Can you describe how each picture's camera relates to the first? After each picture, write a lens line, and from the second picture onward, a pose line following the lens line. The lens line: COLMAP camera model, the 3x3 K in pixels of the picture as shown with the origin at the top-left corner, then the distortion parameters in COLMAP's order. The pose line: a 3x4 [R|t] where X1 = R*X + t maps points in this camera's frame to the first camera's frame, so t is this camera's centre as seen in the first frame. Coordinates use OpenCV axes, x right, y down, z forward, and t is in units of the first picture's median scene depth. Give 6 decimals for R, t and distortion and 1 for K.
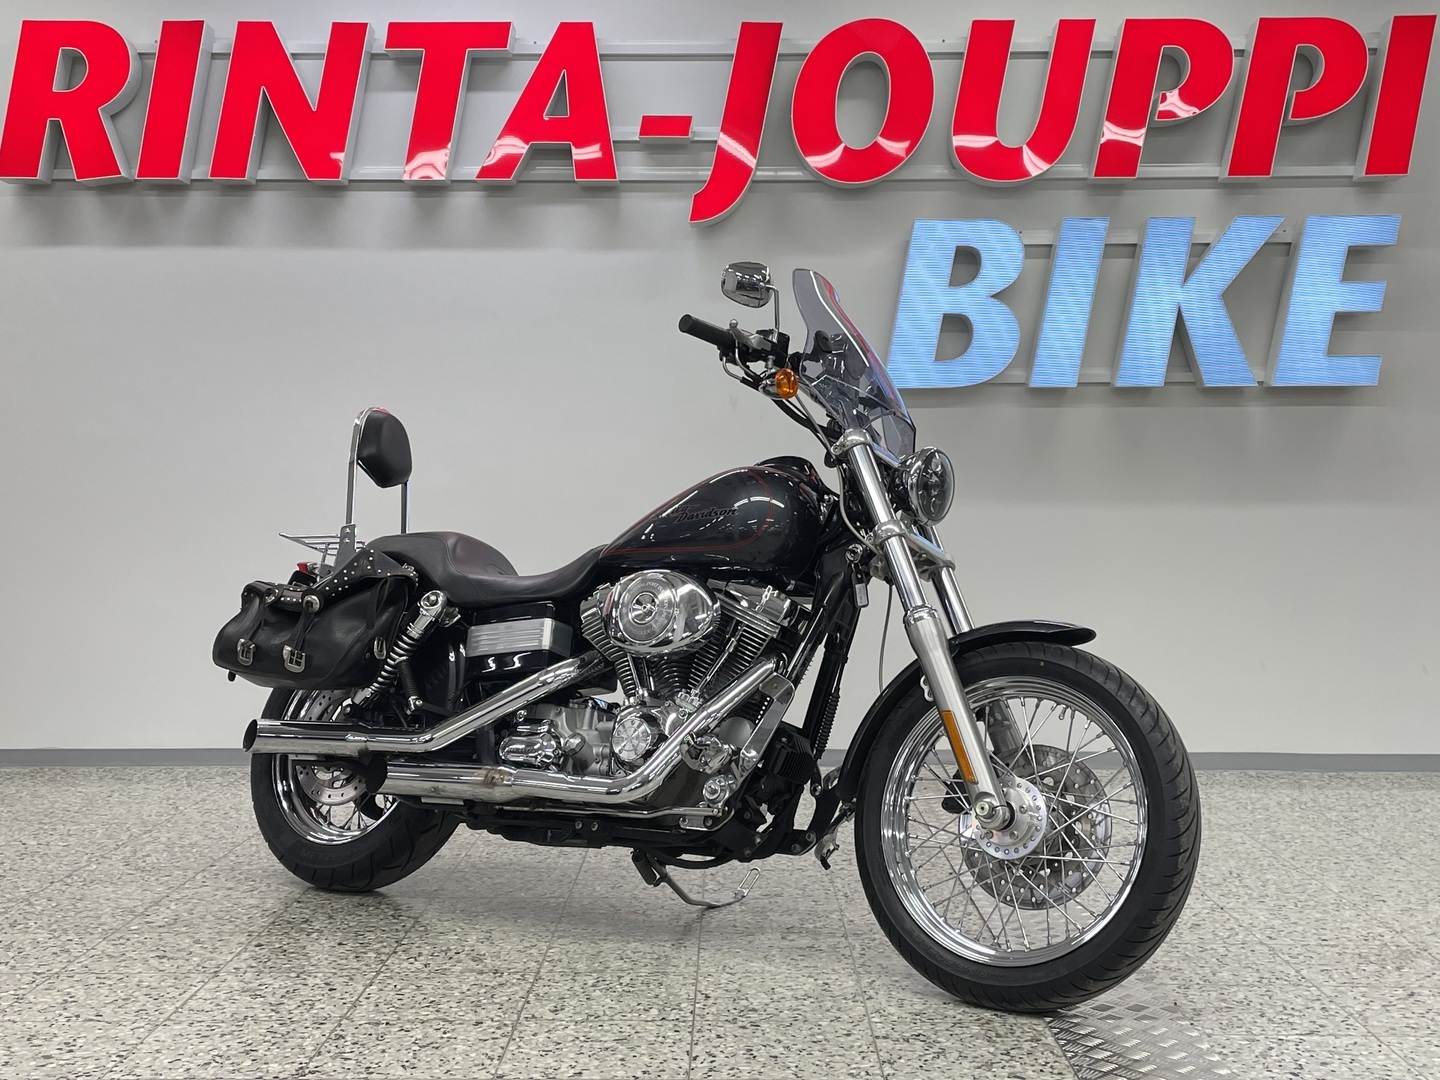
lens RADIAL K [[1744.6, 0, 722.8], [0, 1744.6, 526.7], [0, 0, 1]] dist [0.061563, 0.000000]
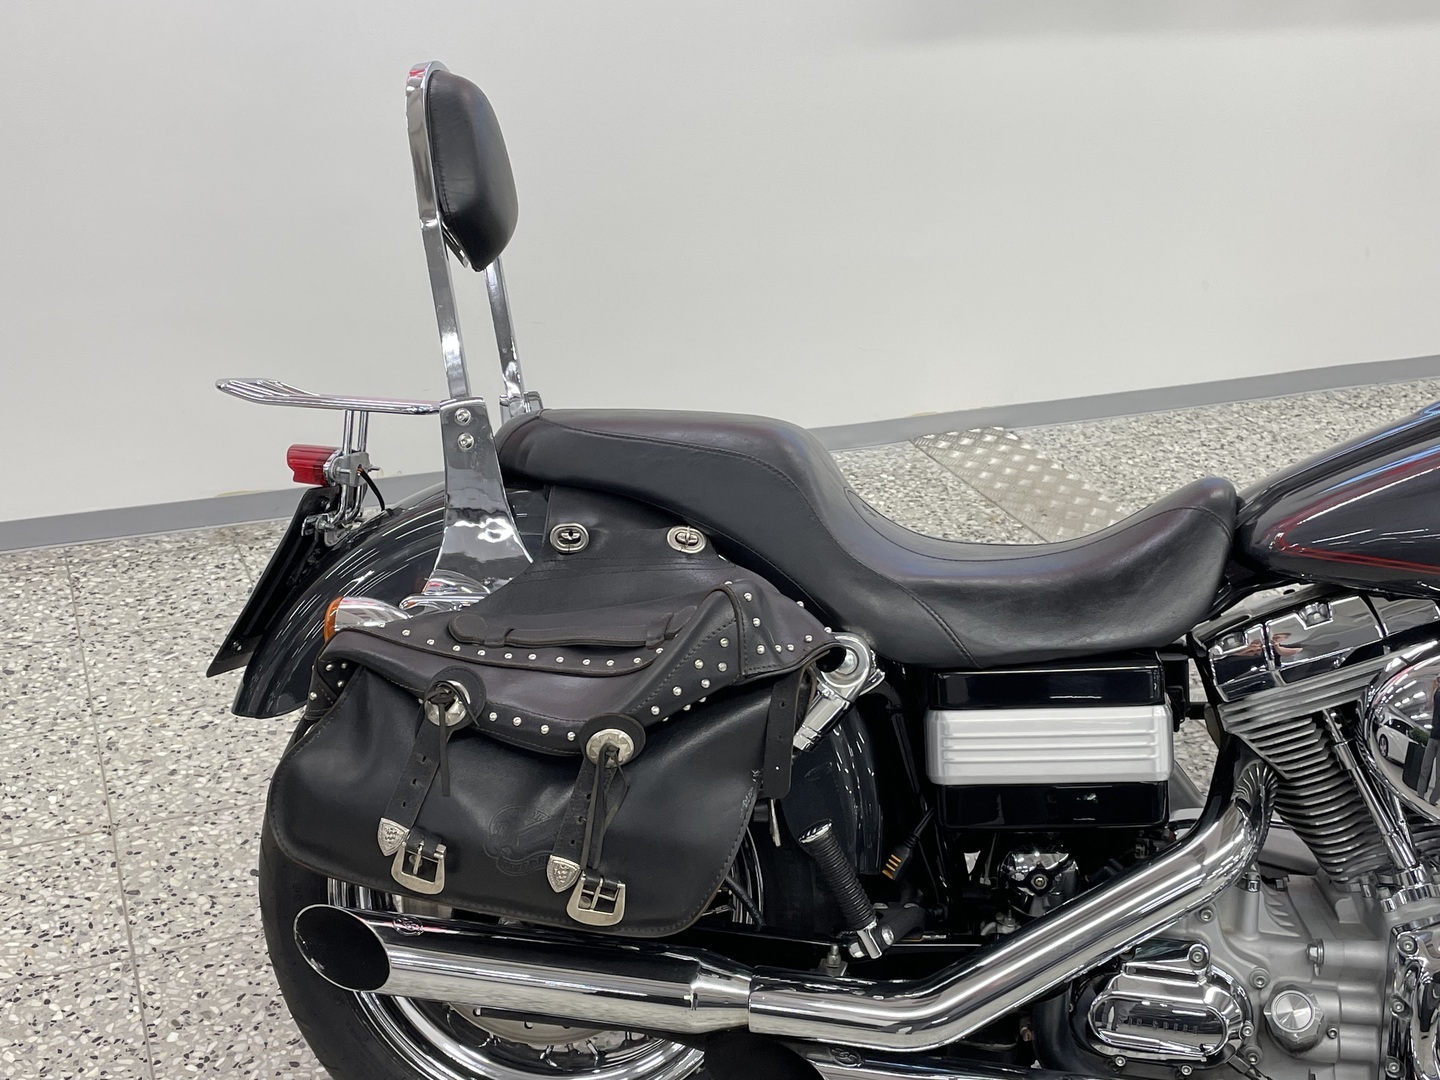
lens RADIAL K [[1744.6, 0, 693.8], [0, 1744.6, 524.2], [0, 0, 1]] dist [0.061563, 0.000000]
pose [[0.925459, -0.129048, 0.356190, -0.343734], [-0.023758, 0.918576, 0.394530, -0.150999], [-0.378101, -0.373584, 0.847039, 0.675869]]
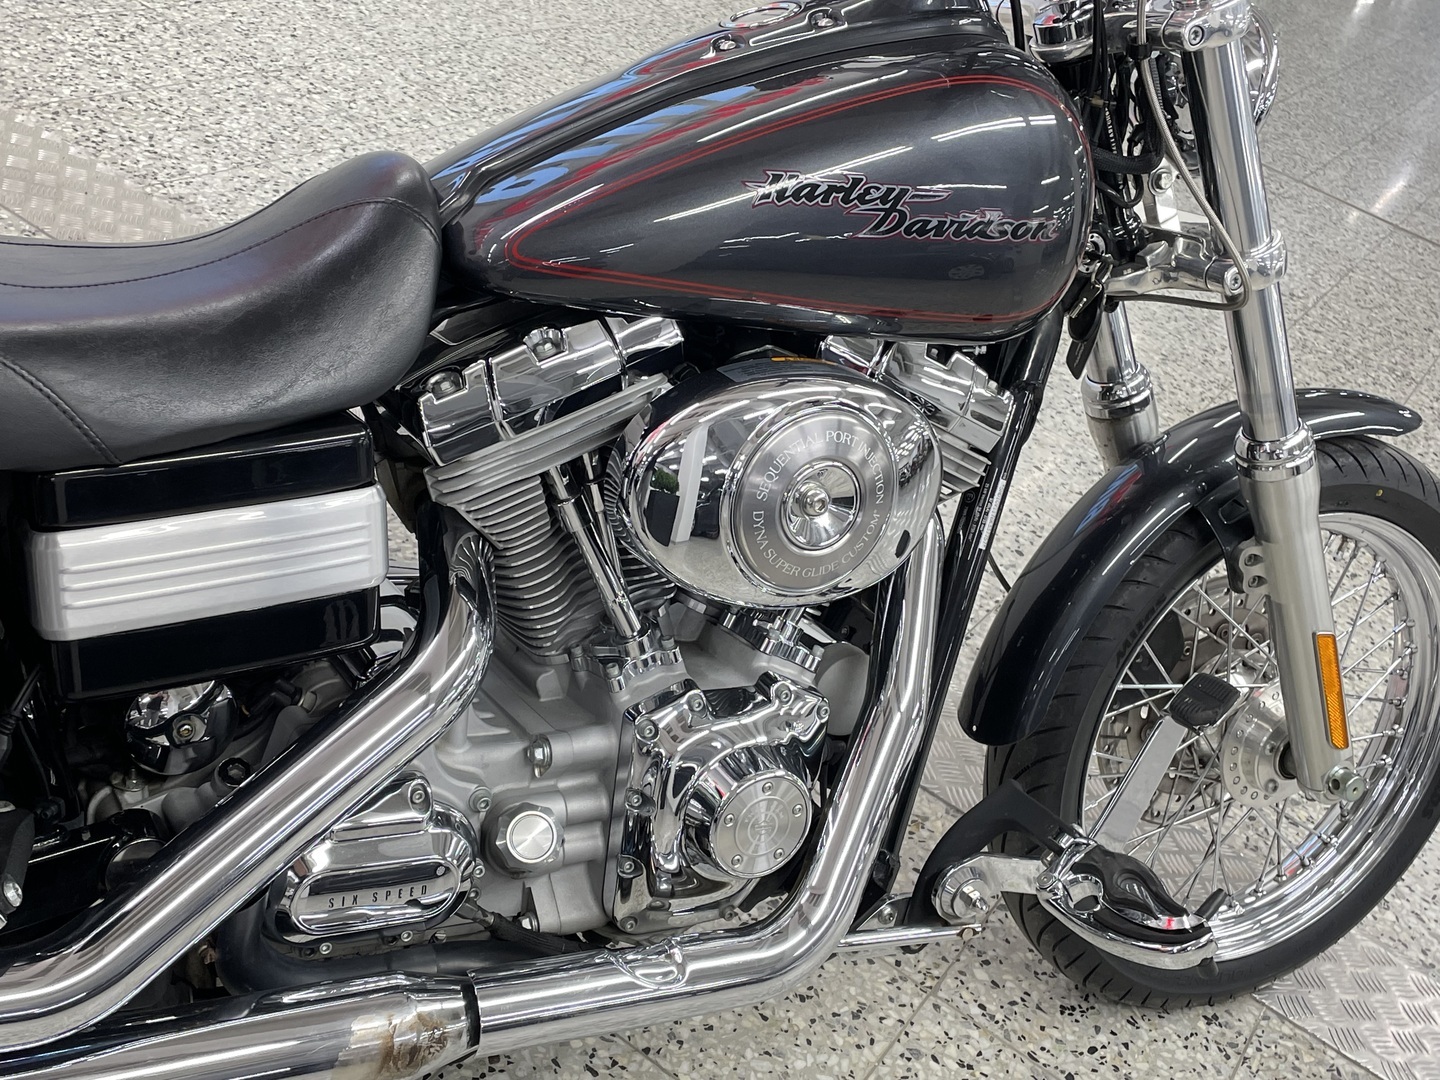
lens RADIAL K [[1744.6, 0, 729.0], [0, 1744.6, 524.7], [0, 0, 1]] dist [0.061563, 0.000000]
pose [[0.490717, -0.320095, 0.810393, -0.313083], [-0.283995, 0.820527, 0.496066, -0.110231], [-0.823738, -0.473576, 0.311741, 0.824401]]
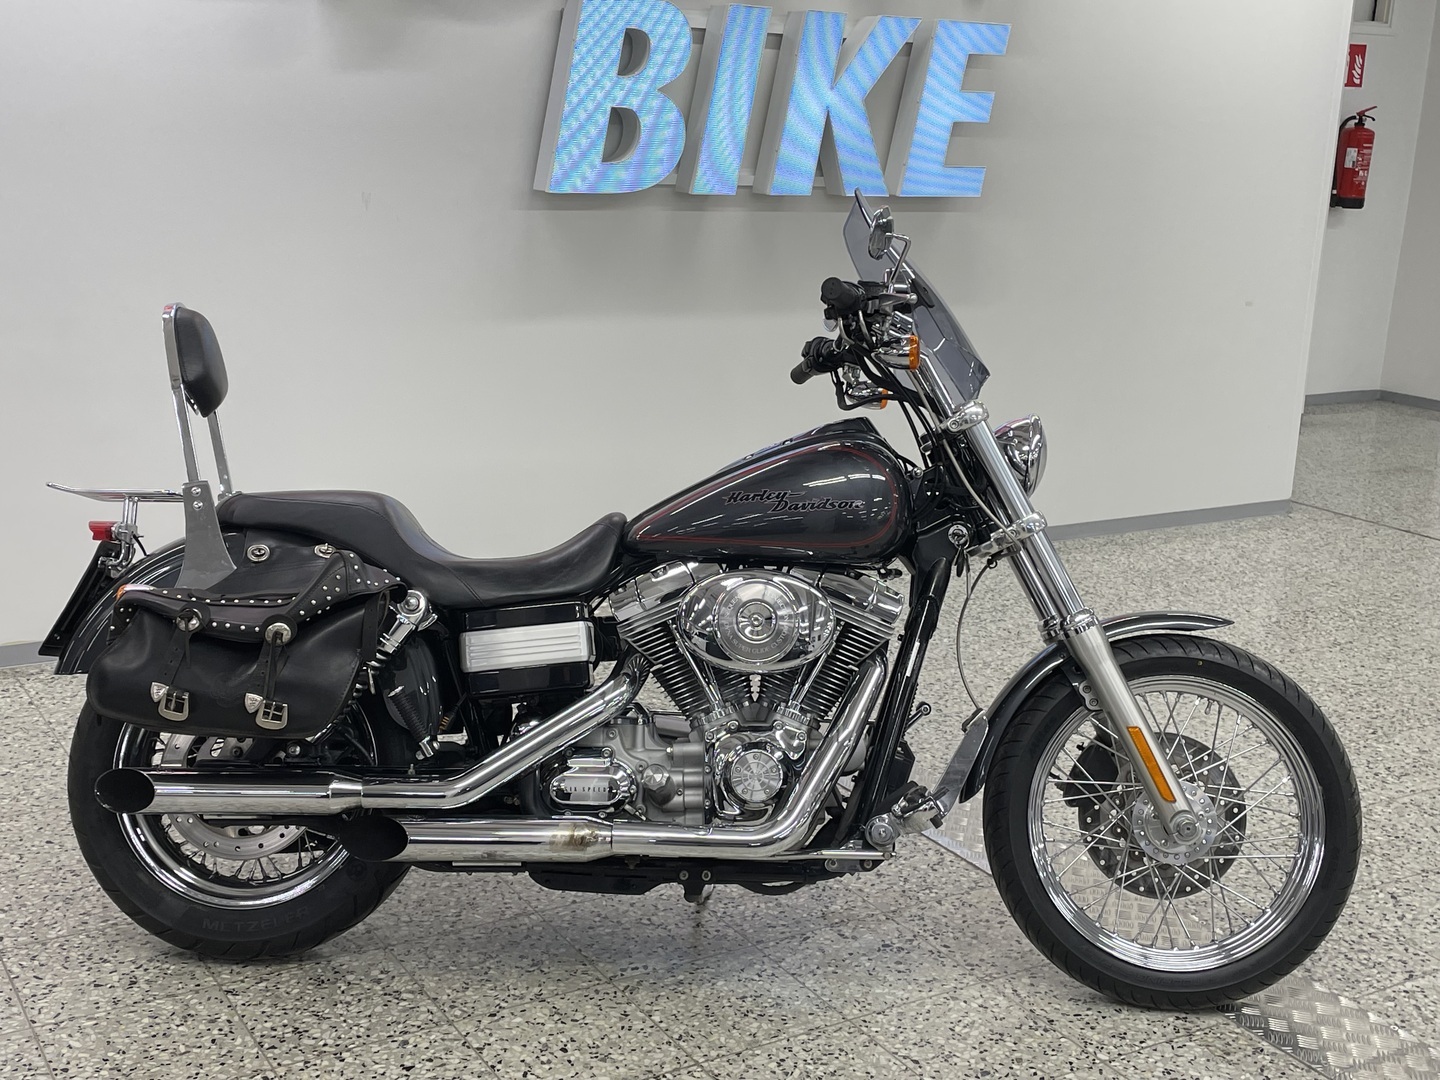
lens RADIAL K [[1744.6, 0, 726.3], [0, 1744.6, 524.3], [0, 0, 1]] dist [0.061563, 0.000000]
pose [[0.846944, -0.089262, 0.524136, -0.452472], [-0.034016, 0.974690, 0.220960, -0.168863], [-0.530593, -0.204970, 0.822471, 0.294765]]
